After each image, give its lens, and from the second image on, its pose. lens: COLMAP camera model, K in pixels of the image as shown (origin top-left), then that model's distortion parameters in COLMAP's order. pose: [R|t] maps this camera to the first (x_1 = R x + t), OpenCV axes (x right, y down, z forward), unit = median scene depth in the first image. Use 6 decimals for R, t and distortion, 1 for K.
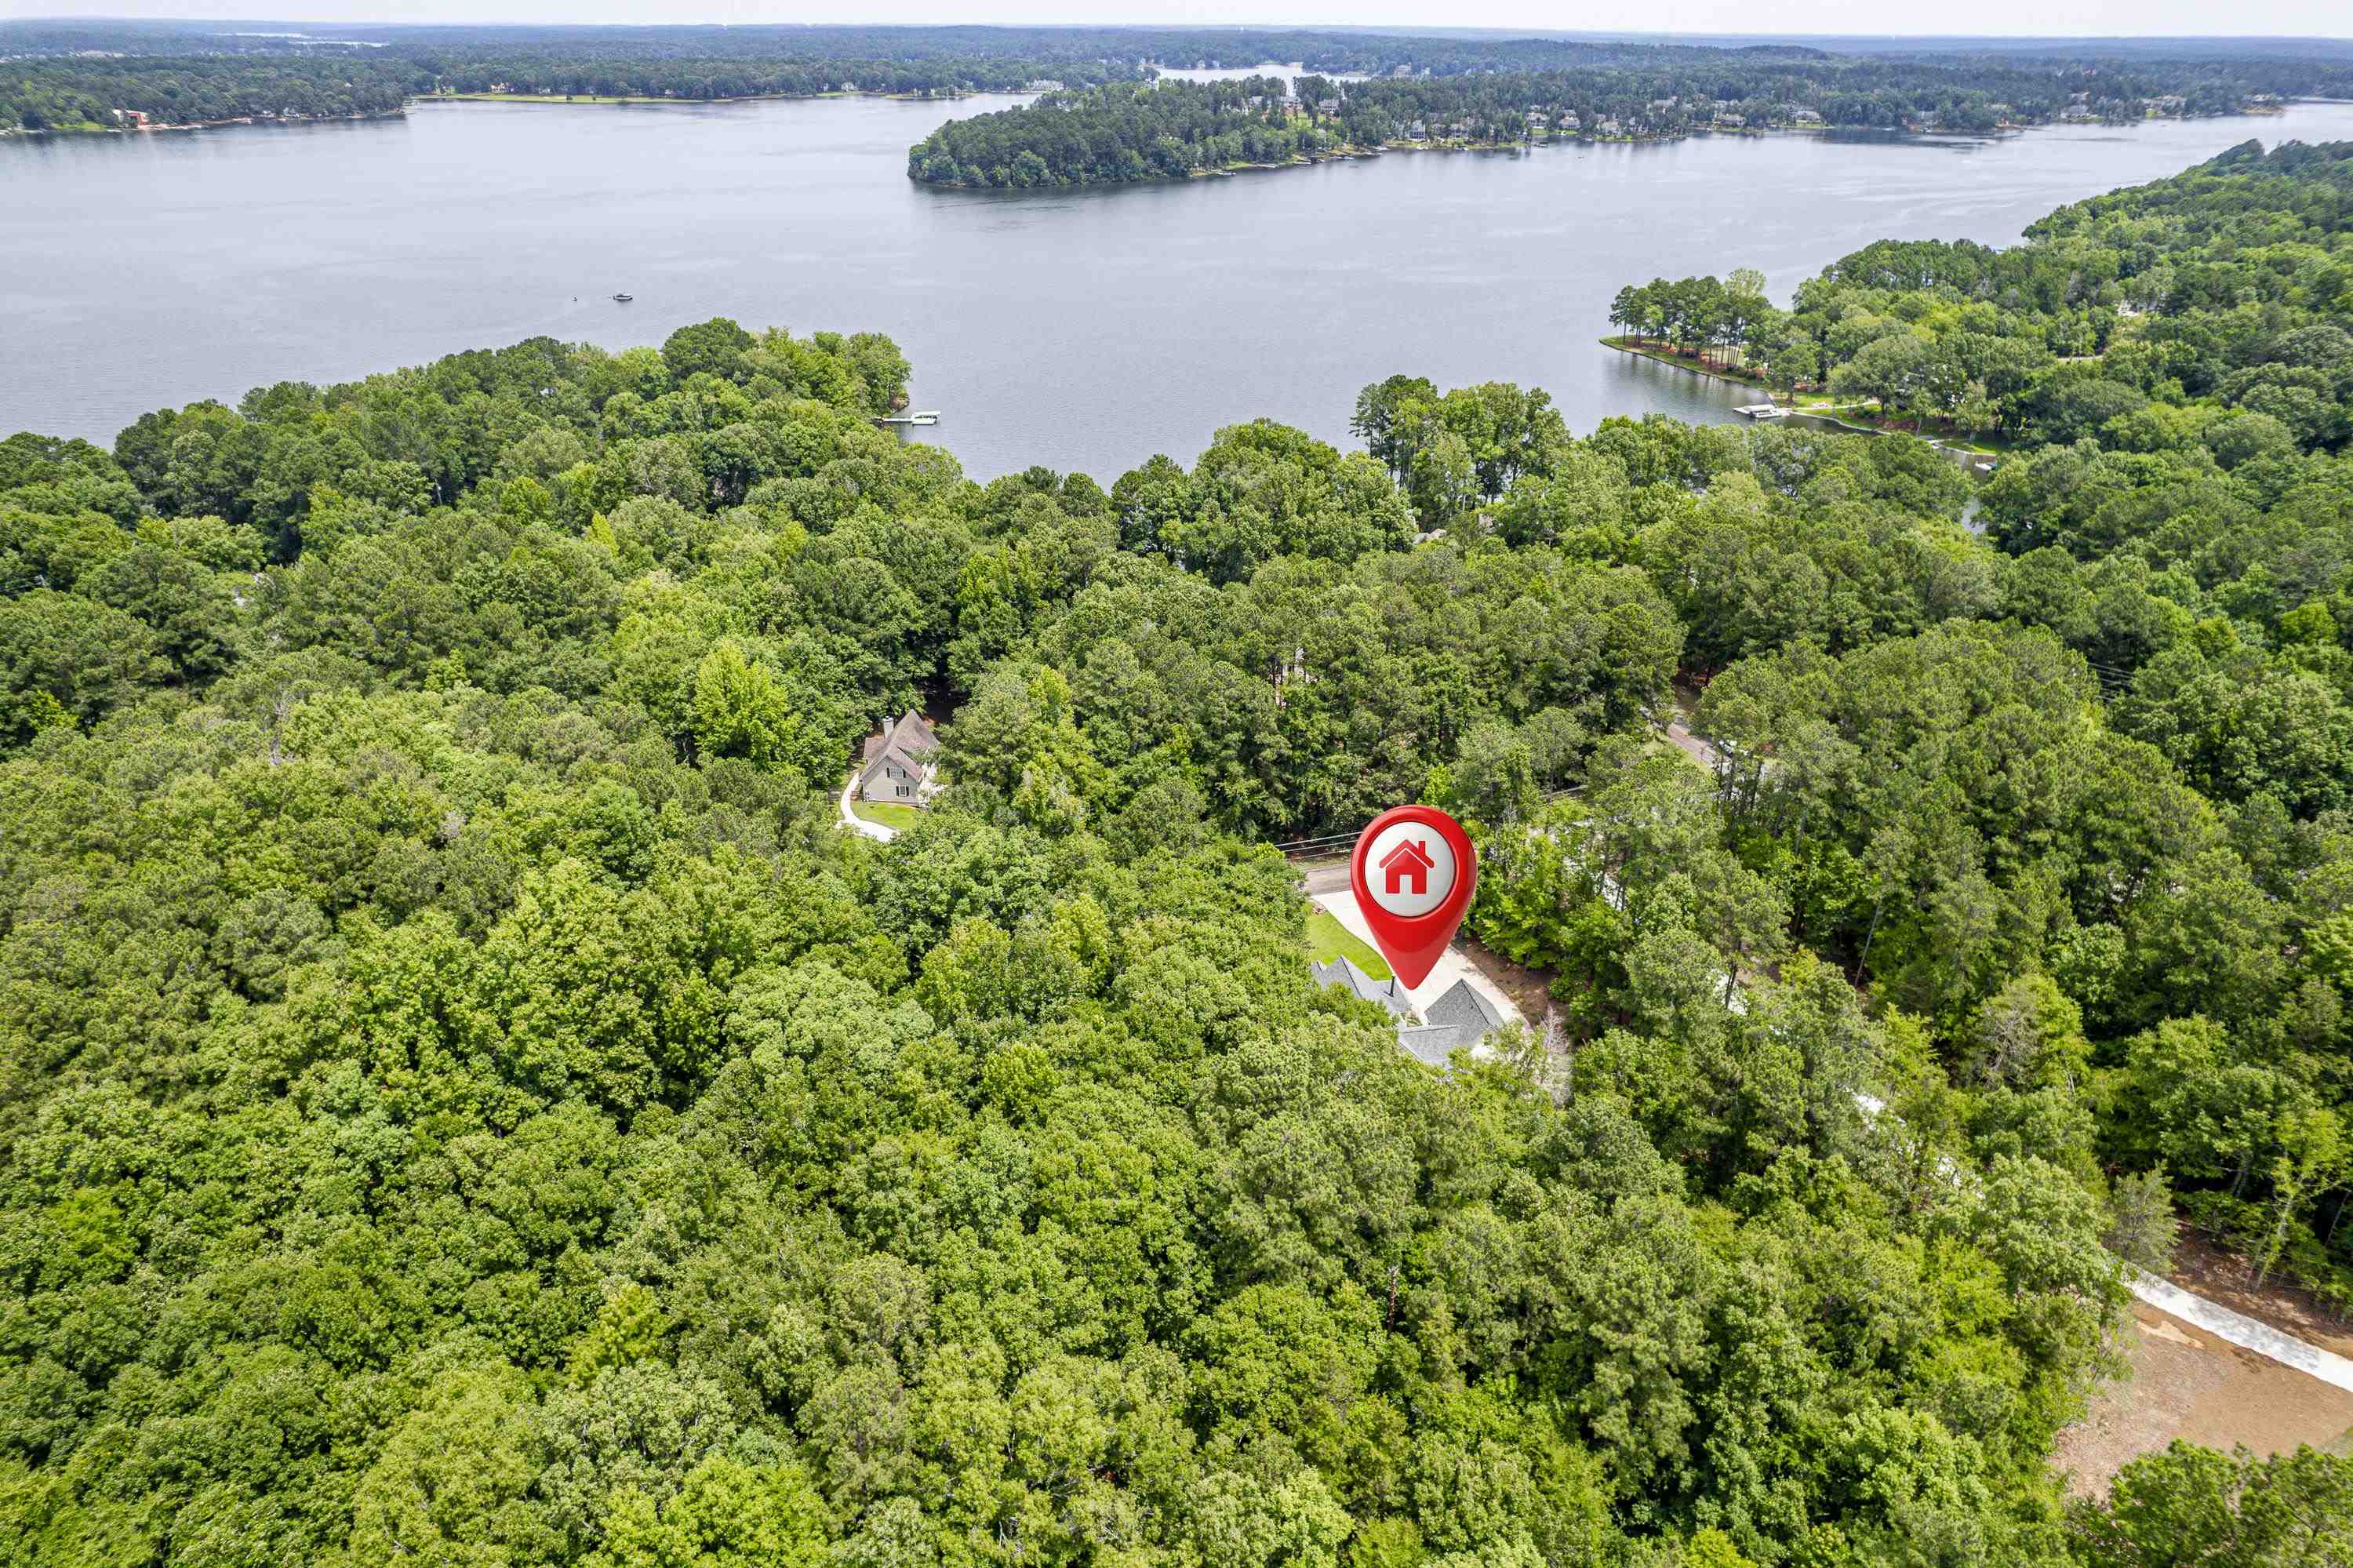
lens RADIAL K [[1509.3, 0, 1180.7], [0, 1509.3, 779.6], [0, 0, 1]] dist [-0.085772, 0.077436]
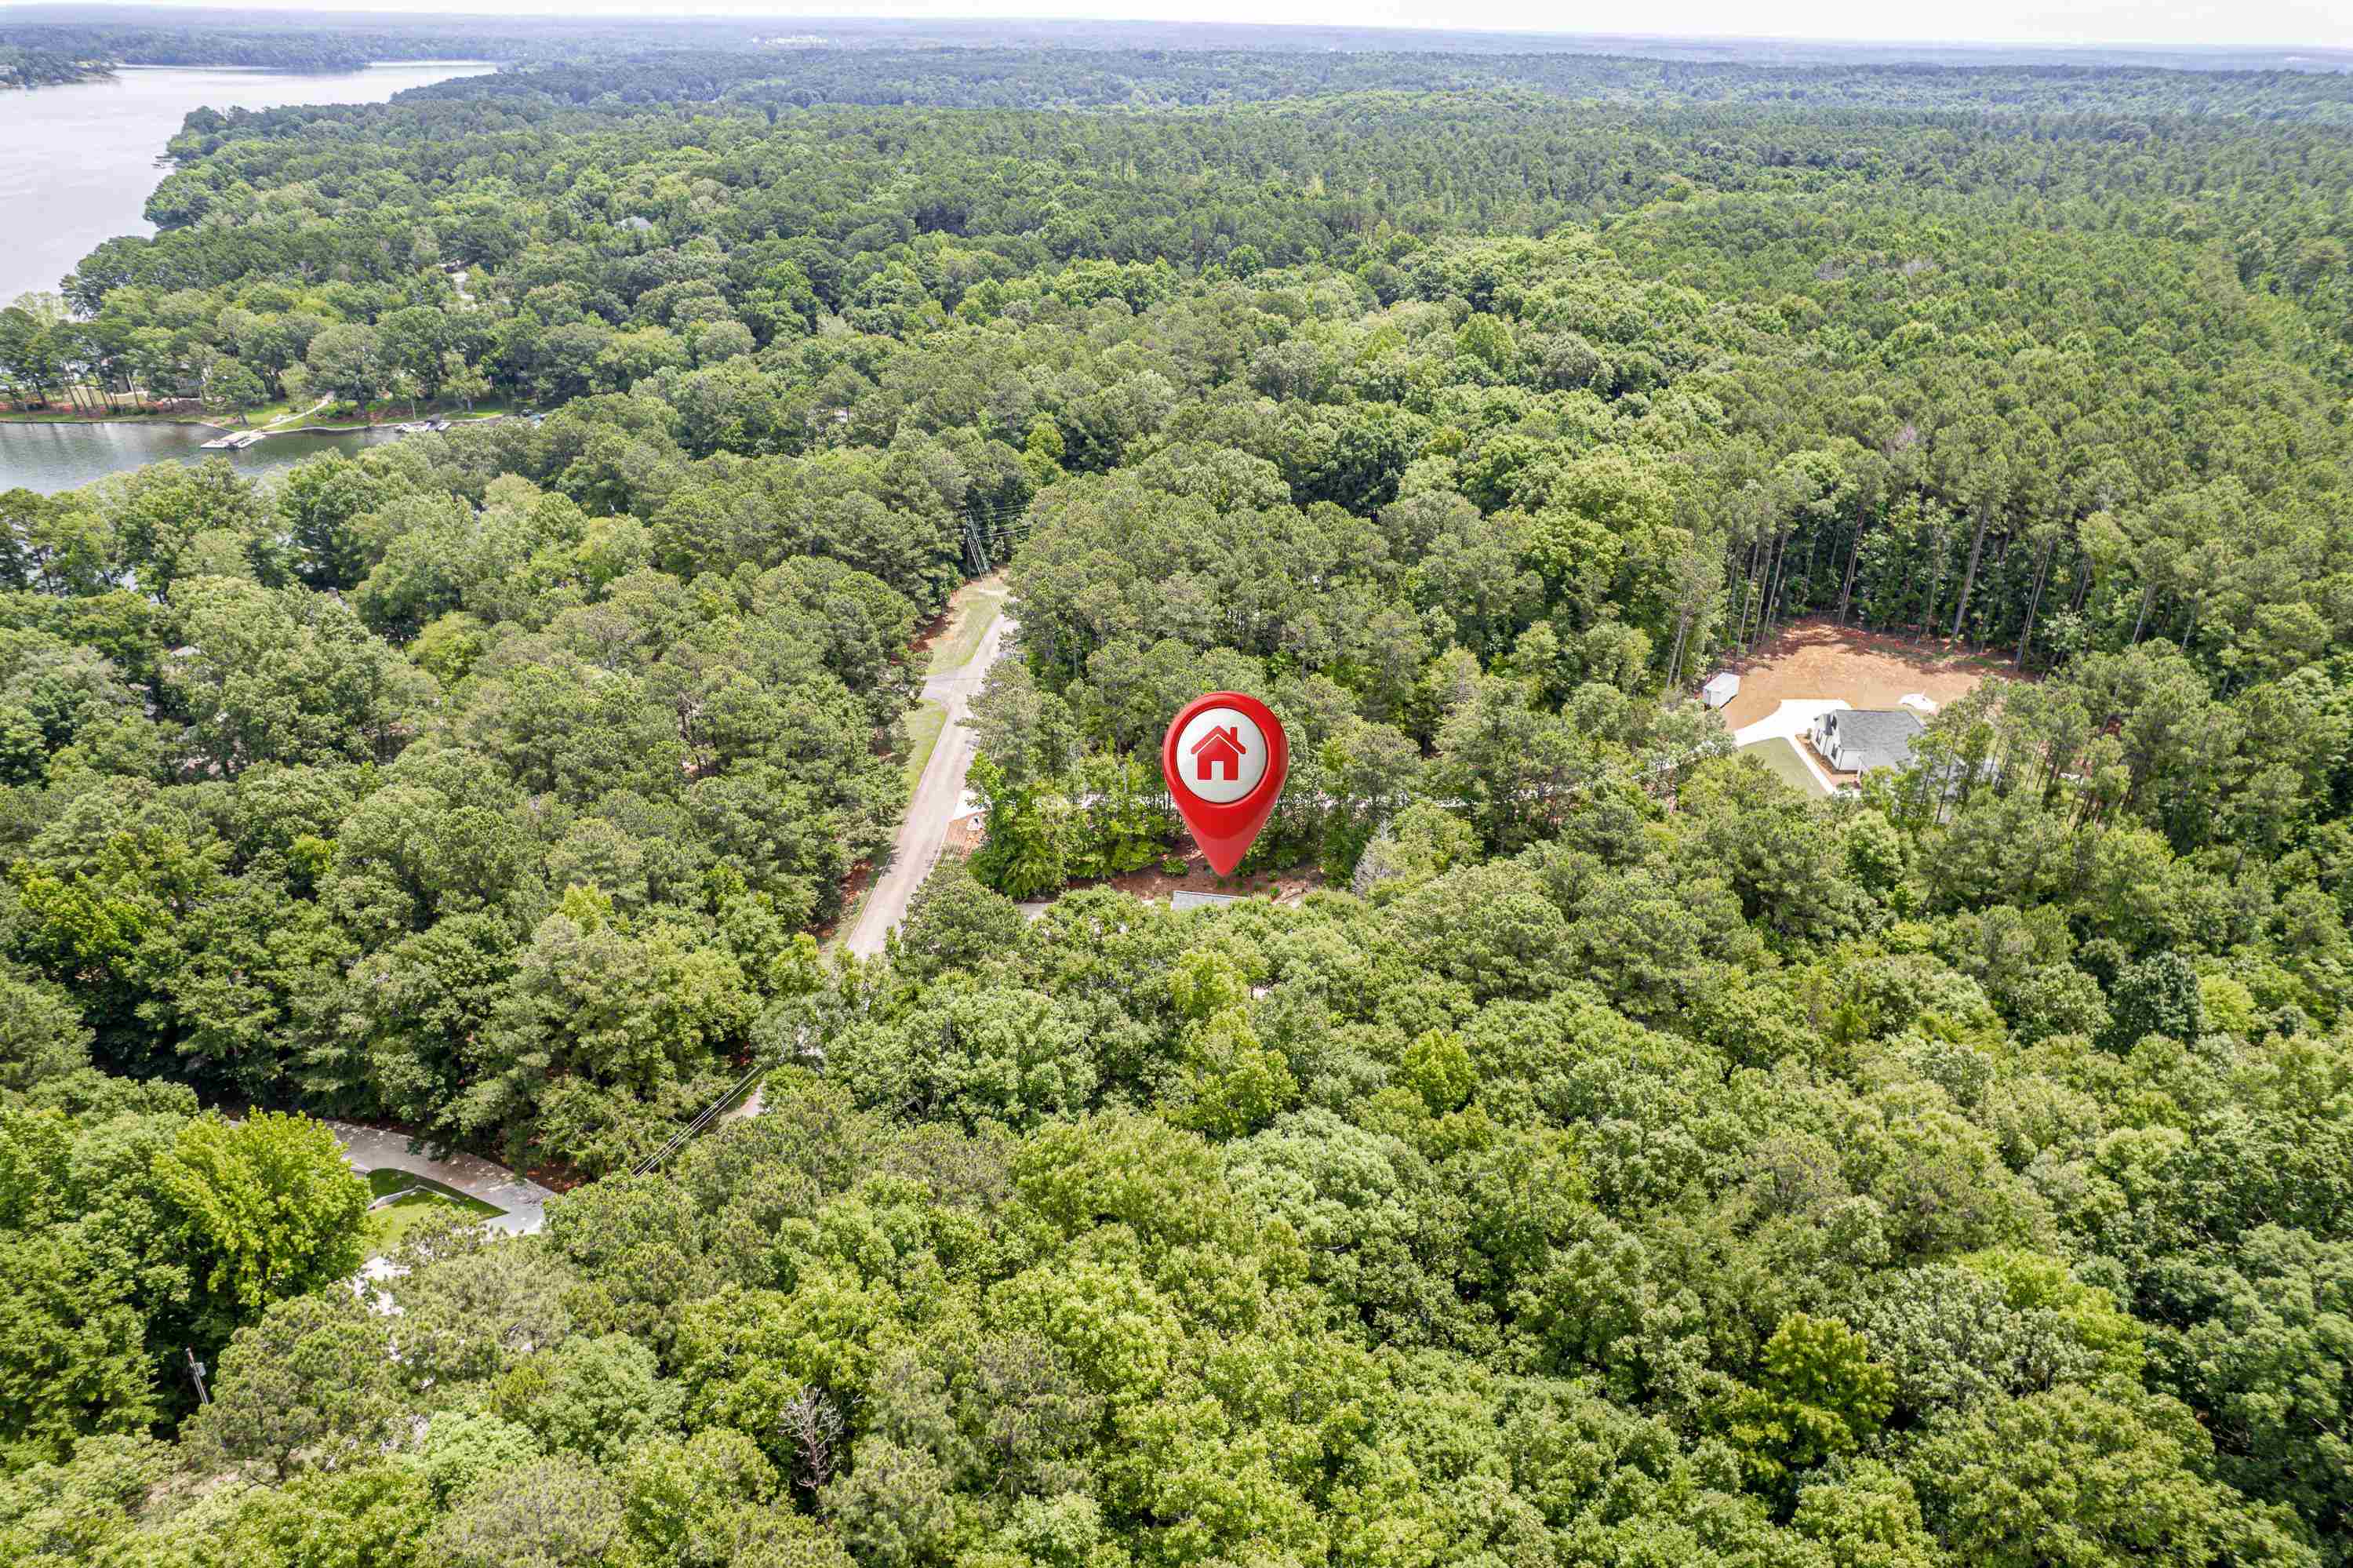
lens RADIAL K [[1509.3, 0, 1180.3], [0, 1509.3, 772.7], [0, 0, 1]] dist [-0.085772, 0.077436]
pose [[0.348920, -0.429082, 0.833152, -0.101783], [0.416453, 0.867415, 0.272319, -0.035289], [-0.839537, 0.251951, 0.481351, 0.067193]]
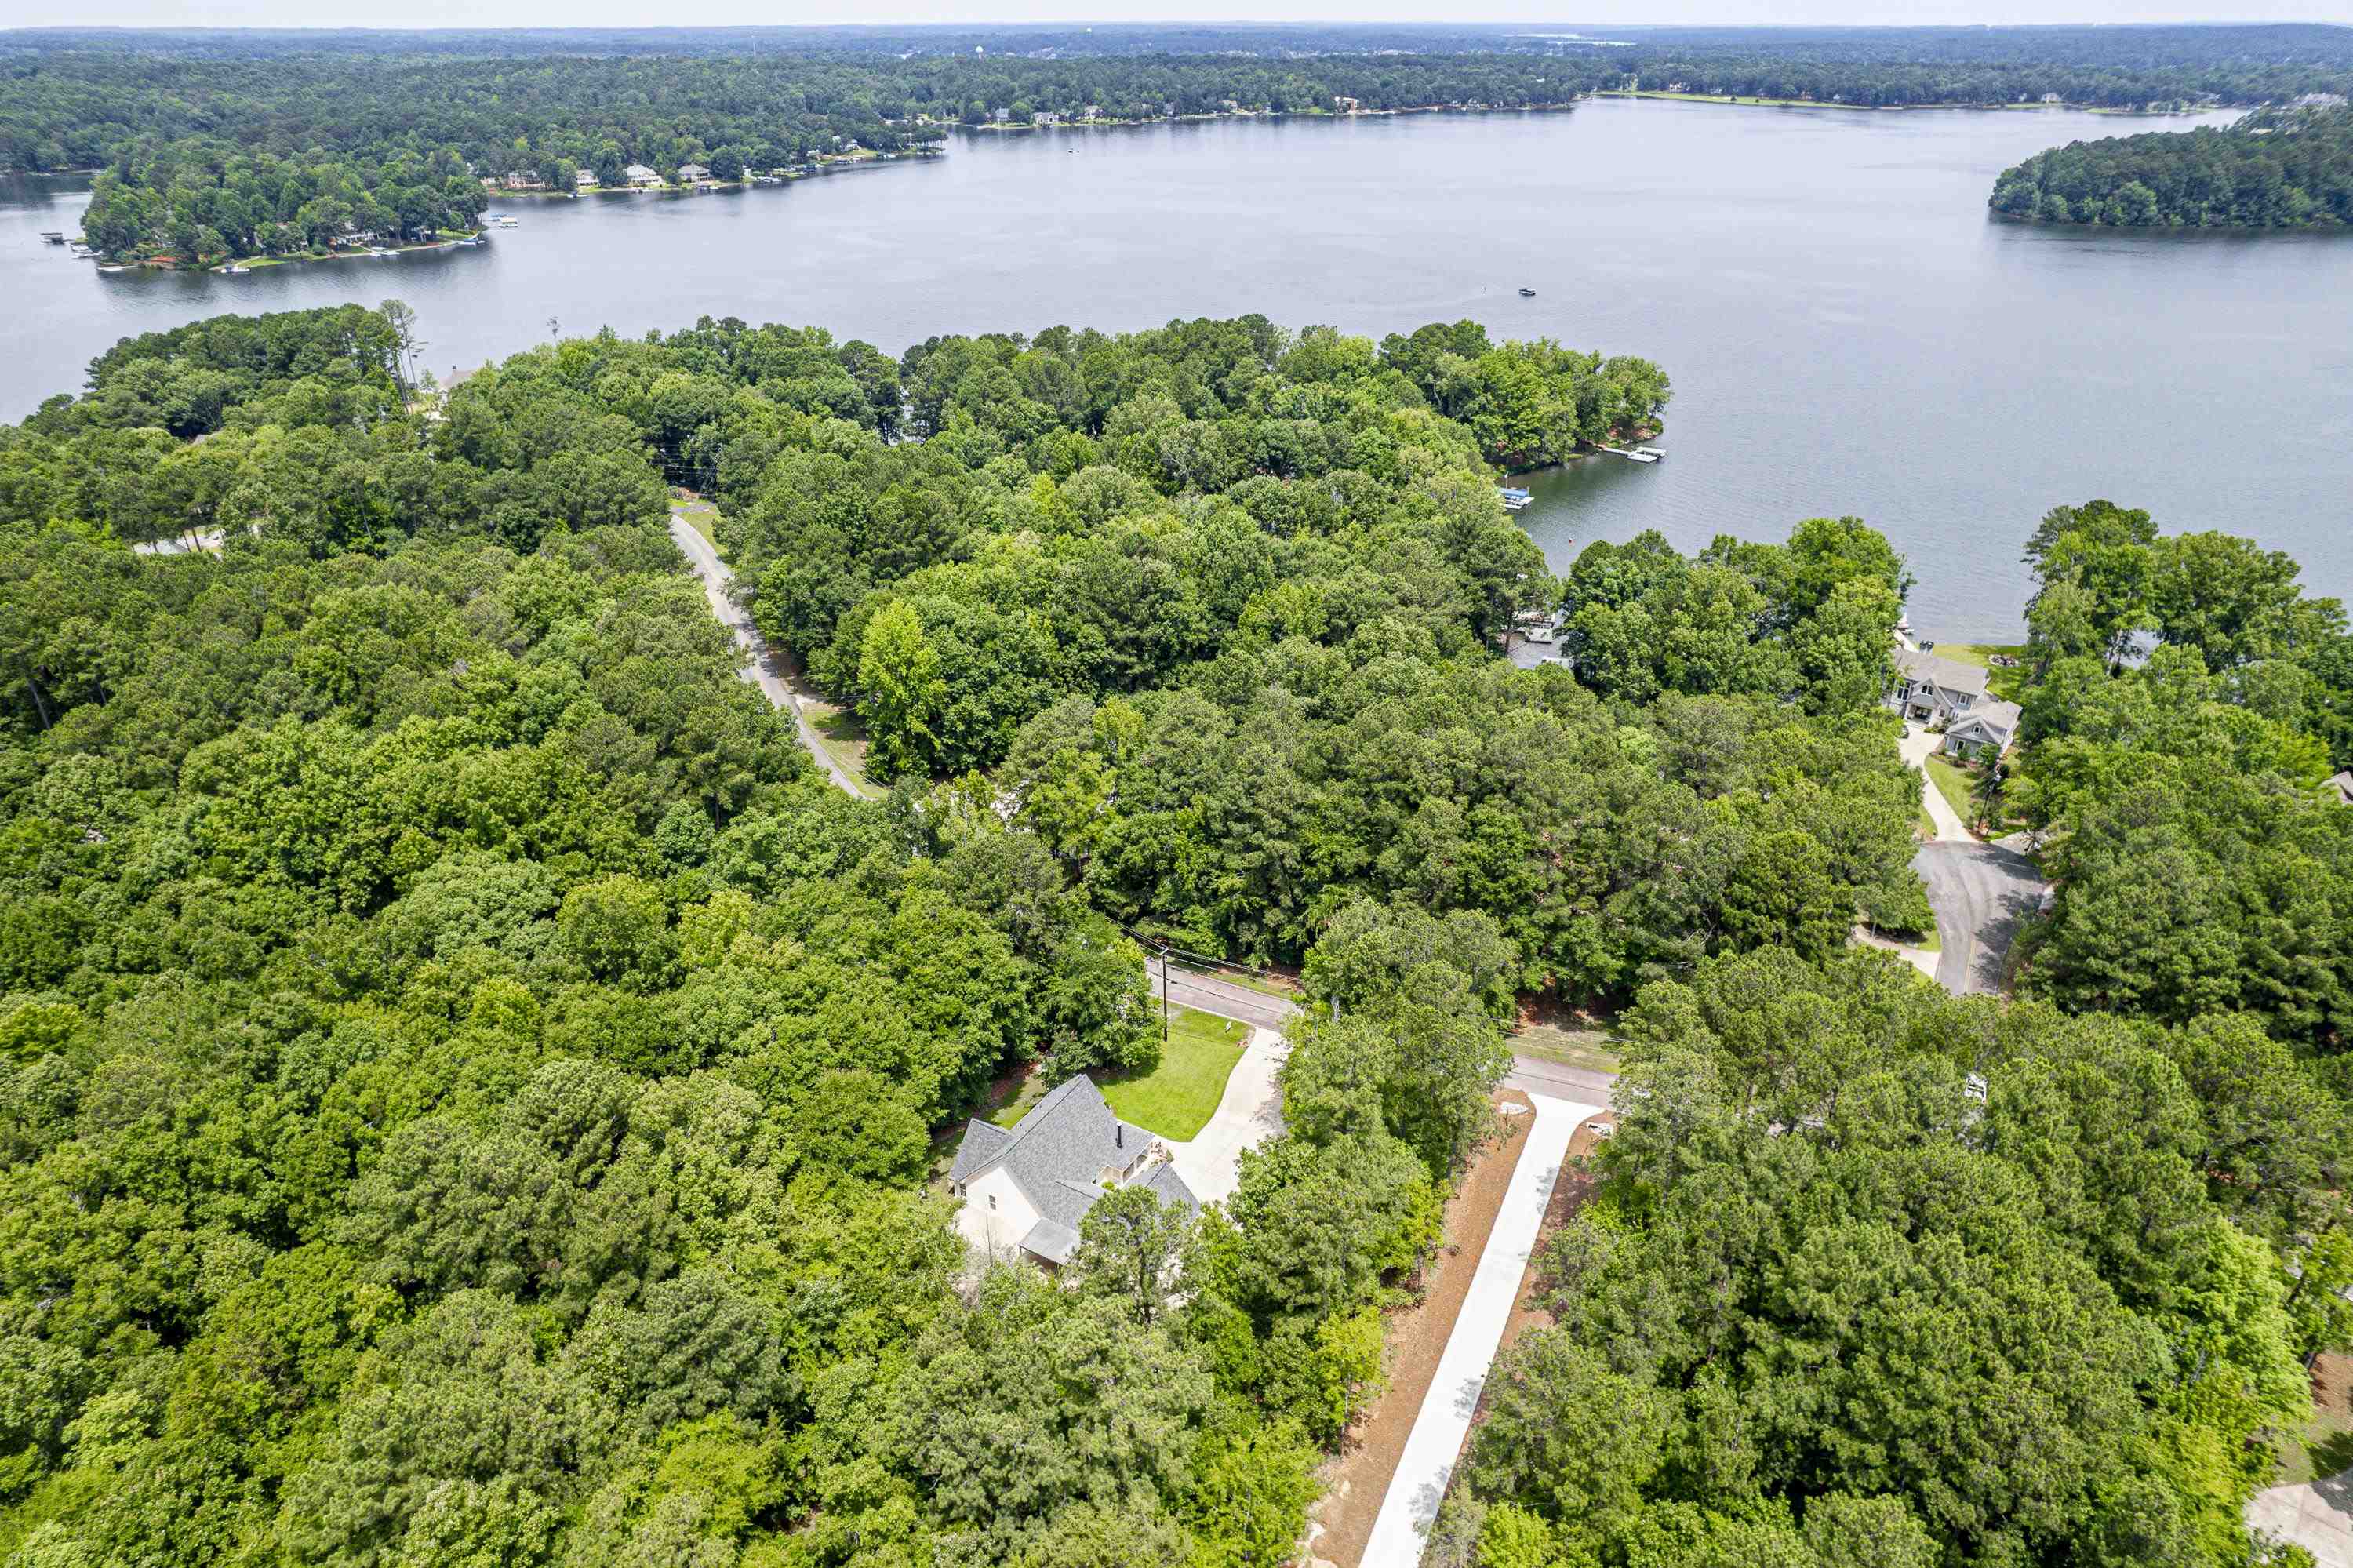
lens RADIAL K [[1509.3, 0, 1182.2], [0, 1509.3, 789.3], [0, 0, 1]] dist [-0.085772, 0.077436]
pose [[0.745284, 0.299093, -0.595899, 0.095670], [-0.296185, 0.949230, 0.106002, -0.023967], [0.597350, 0.097495, 0.796033, 0.045986]]
